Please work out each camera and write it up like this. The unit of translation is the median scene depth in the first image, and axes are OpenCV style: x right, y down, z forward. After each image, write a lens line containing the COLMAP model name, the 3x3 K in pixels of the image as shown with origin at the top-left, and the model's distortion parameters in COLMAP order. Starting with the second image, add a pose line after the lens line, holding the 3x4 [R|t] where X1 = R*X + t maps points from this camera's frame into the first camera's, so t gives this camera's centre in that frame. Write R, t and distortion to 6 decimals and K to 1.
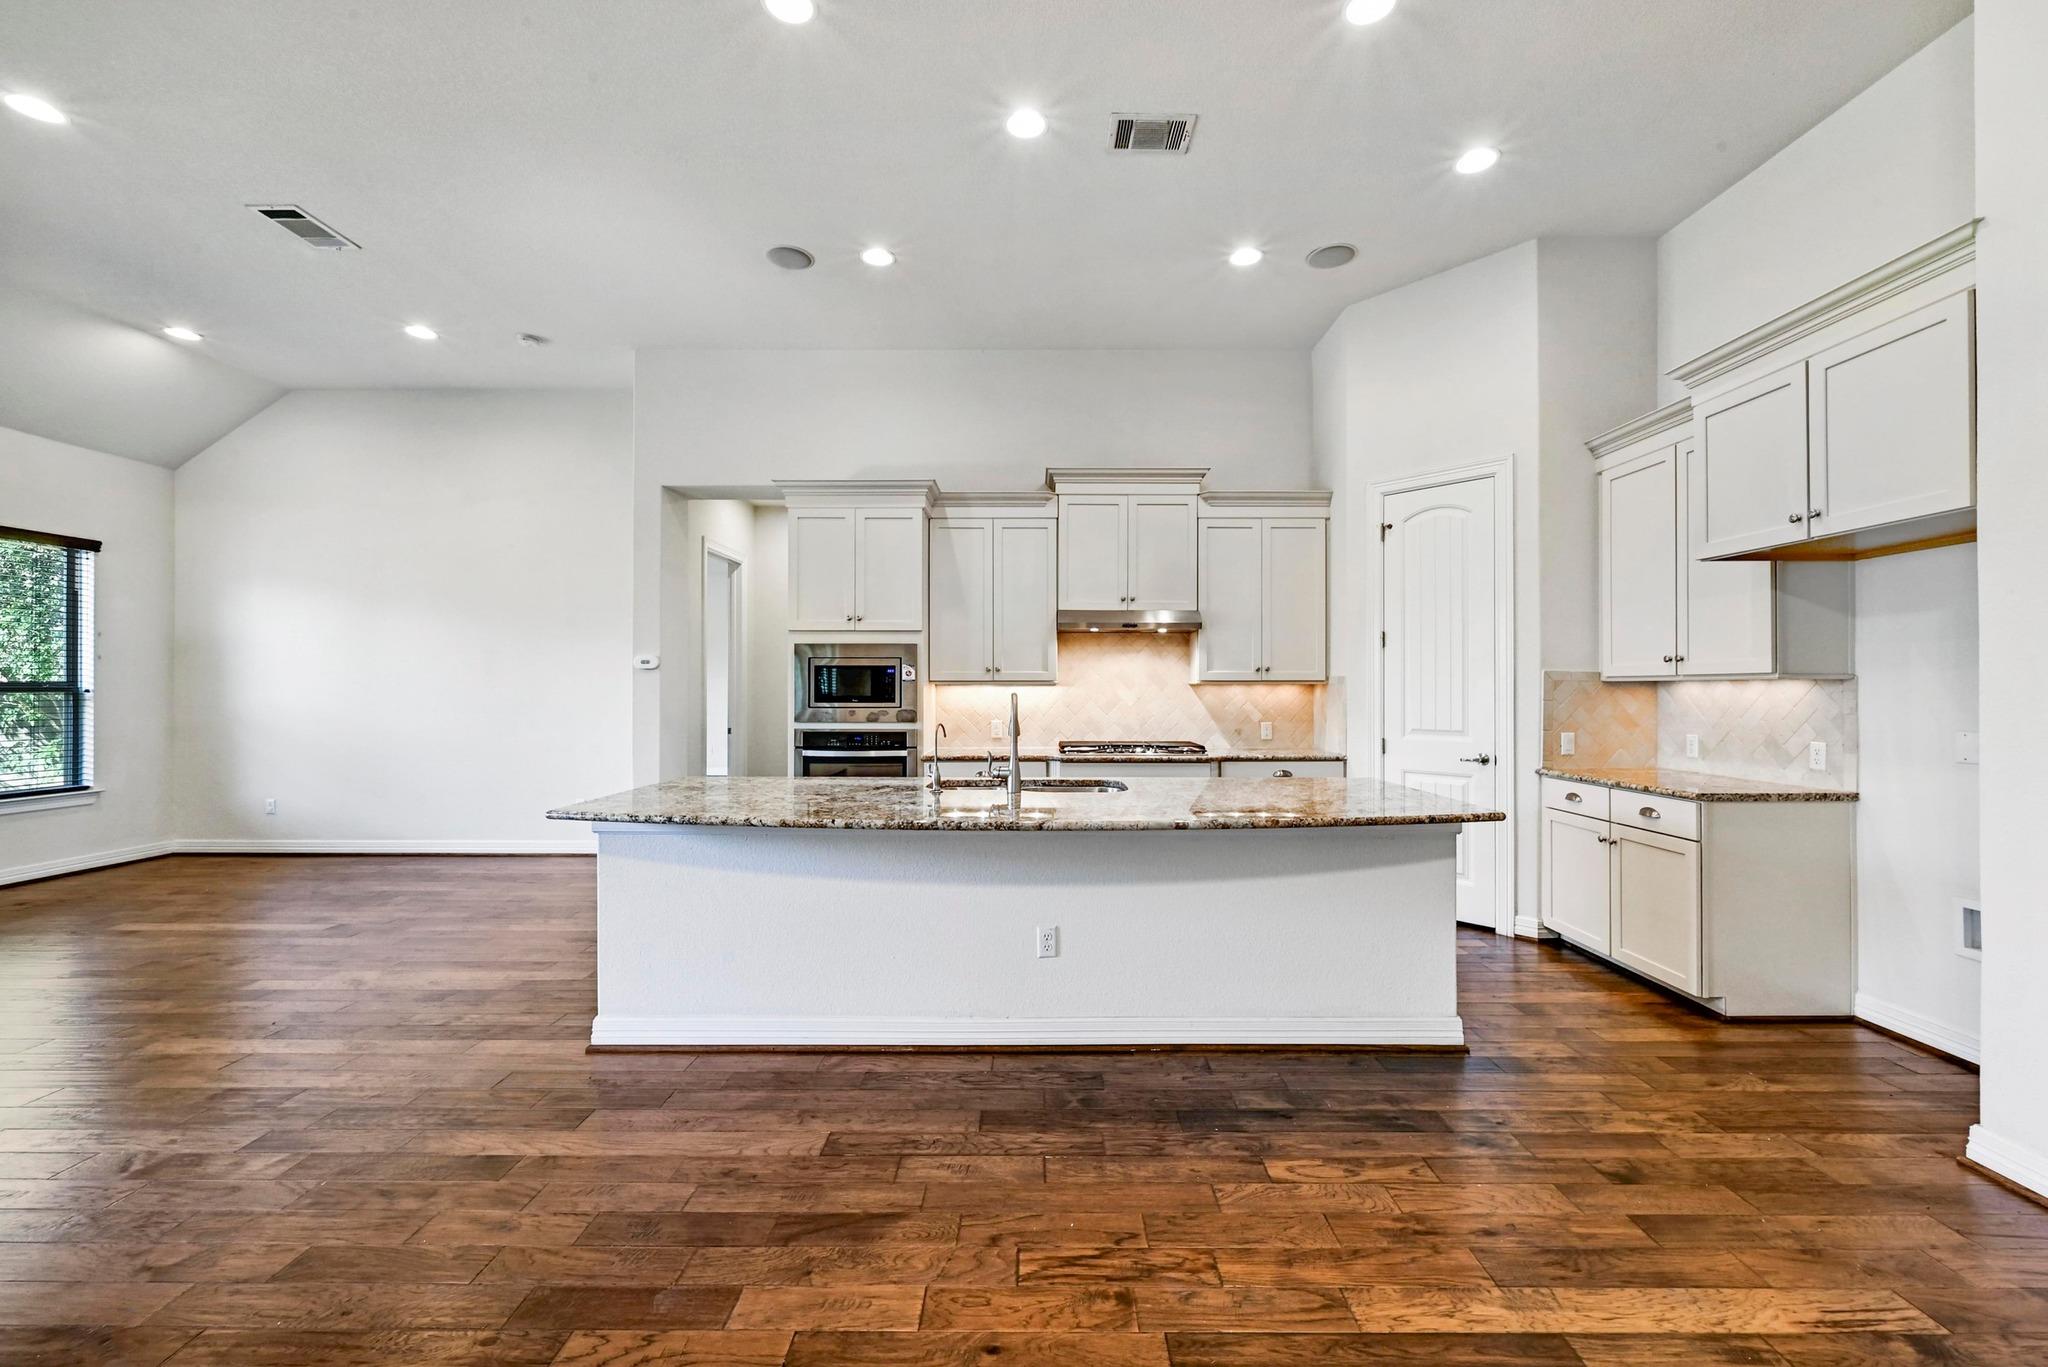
lens RADIAL K [[831.9, 0, 1033.1], [0, 831.9, 684.7], [0, 0, 1]] dist [-0.002037, -0.000006]
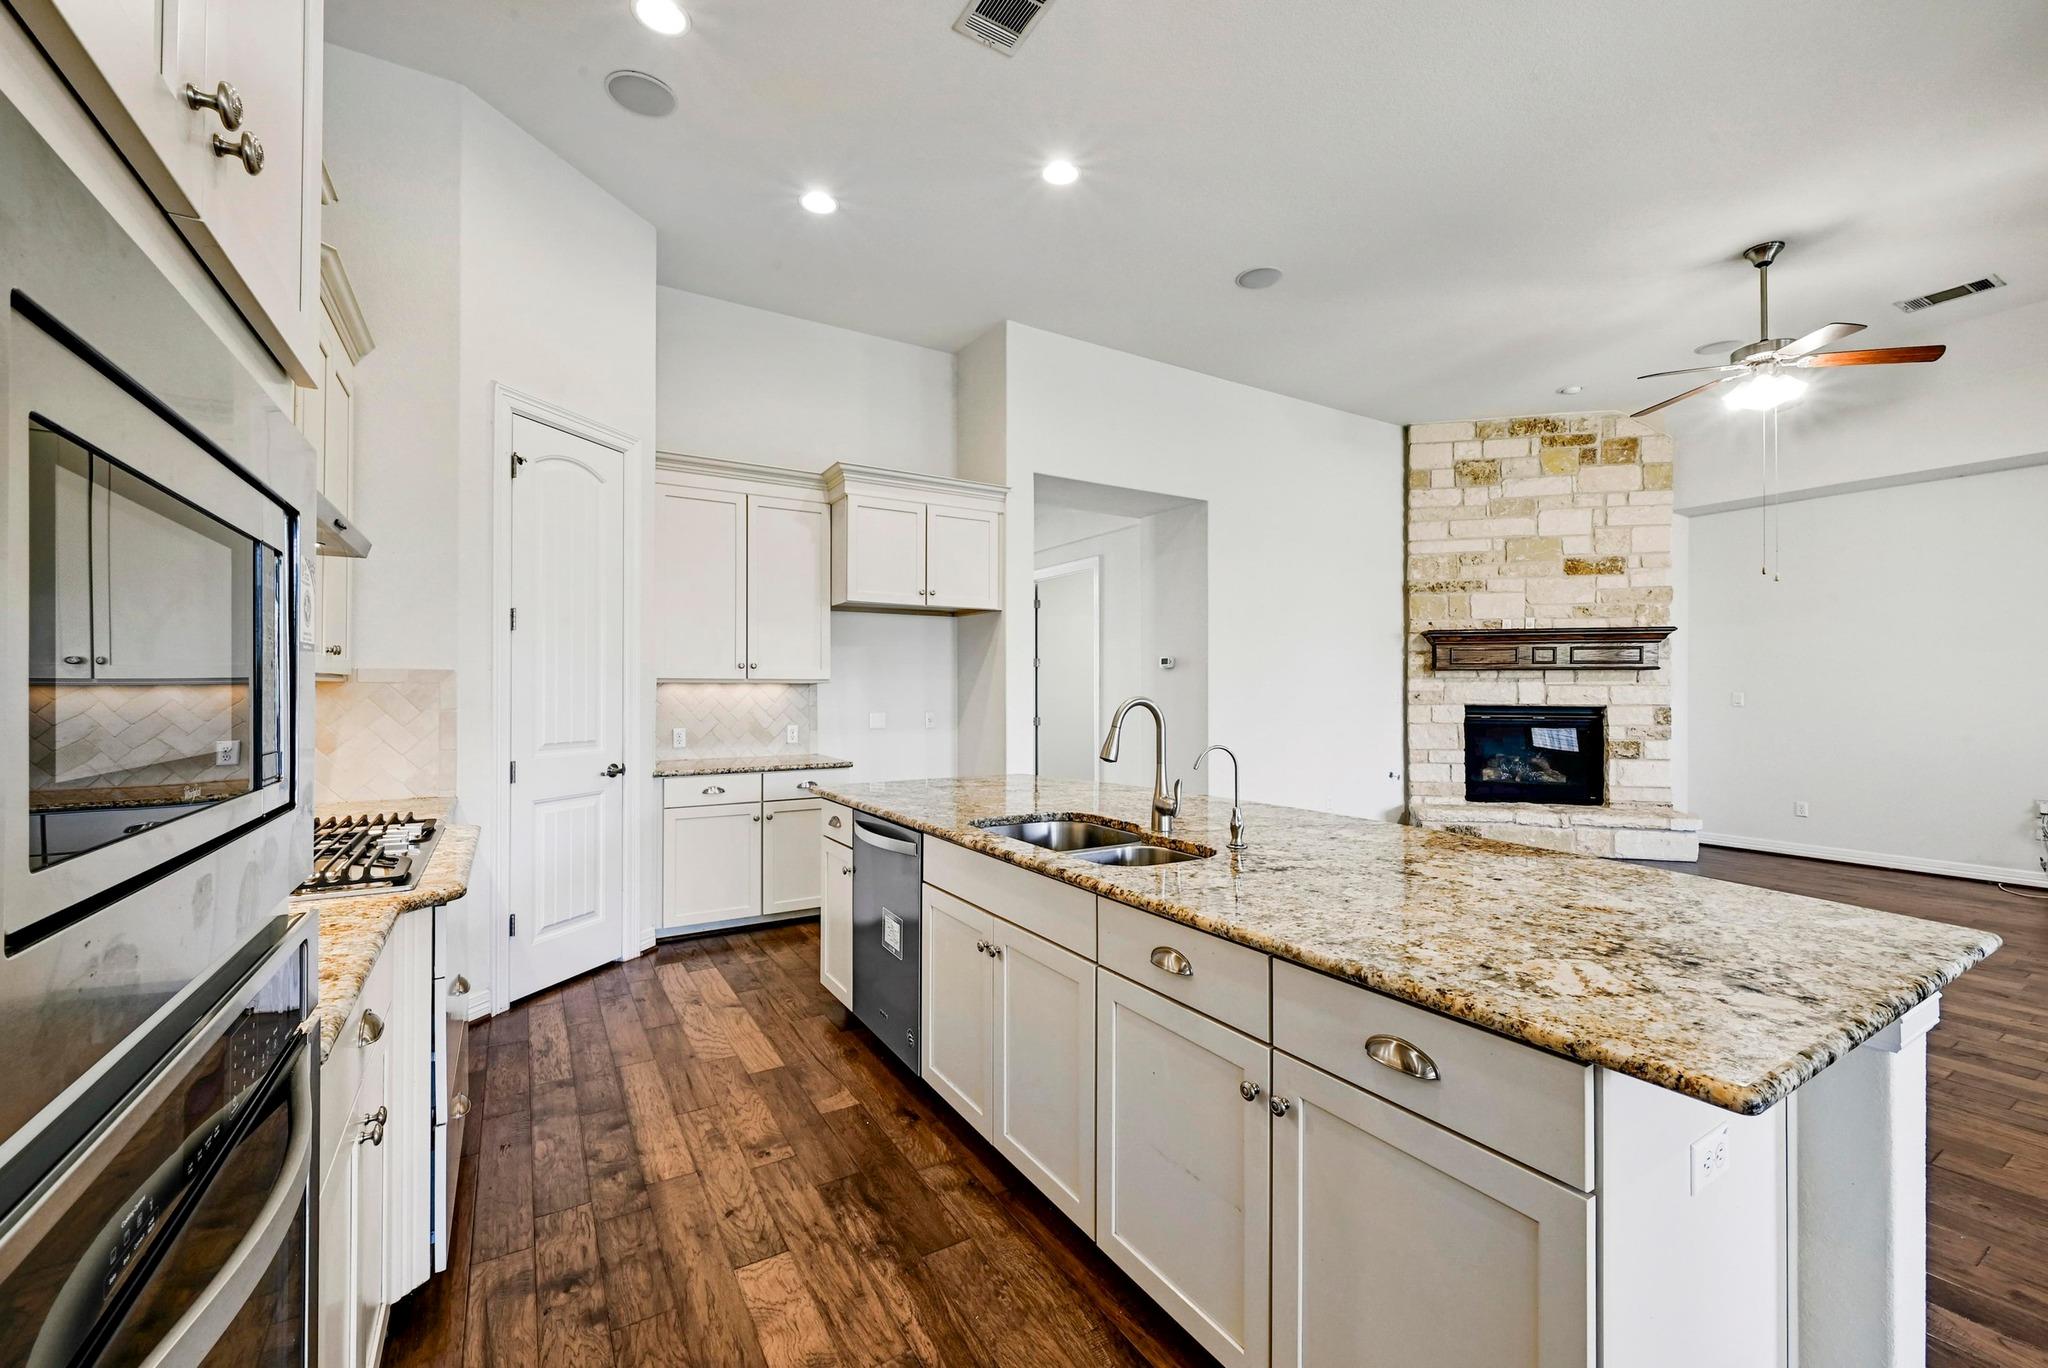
lens RADIAL K [[830.7, 0, 1027.5], [0, 830.7, 684.2], [0, 0, 1]] dist [-0.000502, -0.000038]
pose [[-0.526940, 0.003612, 0.849895, -0.382056], [-0.005925, 0.999951, -0.007923, 0.002668], [-0.849882, -0.009211, -0.526892, 0.962982]]
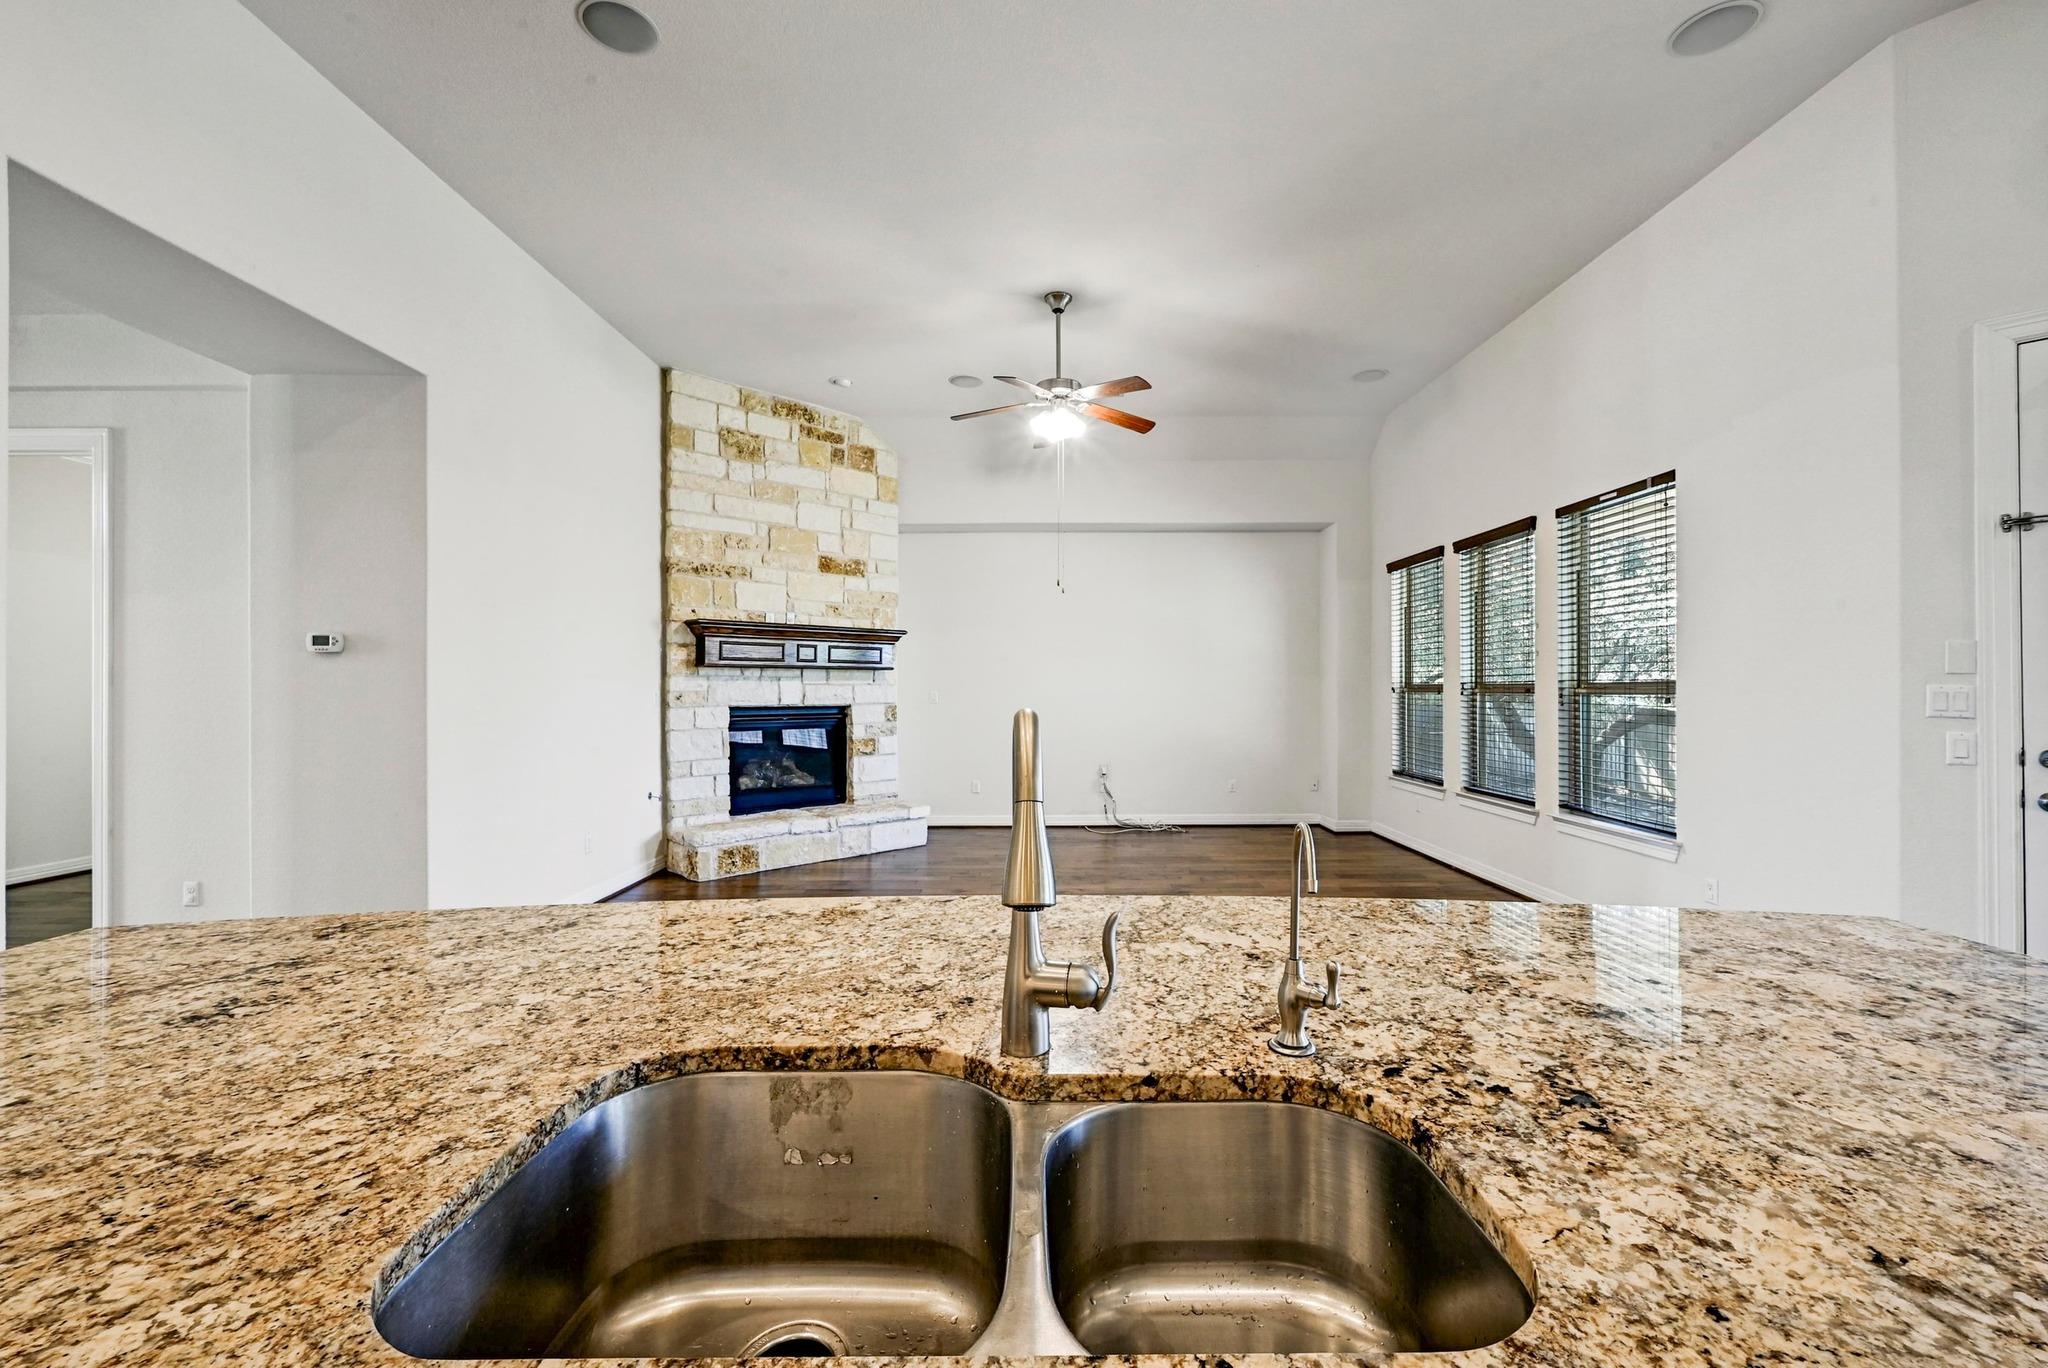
lens RADIAL K [[831.9, 0, 1033.1], [0, 831.9, 685.2], [0, 0, 1]] dist [-0.002037, -0.000006]
pose [[-0.999938, 0.002073, -0.010972, -0.013856], [0.002177, 0.999953, -0.009417, 0.002700], [0.010952, -0.009441, -0.999895, 0.832850]]
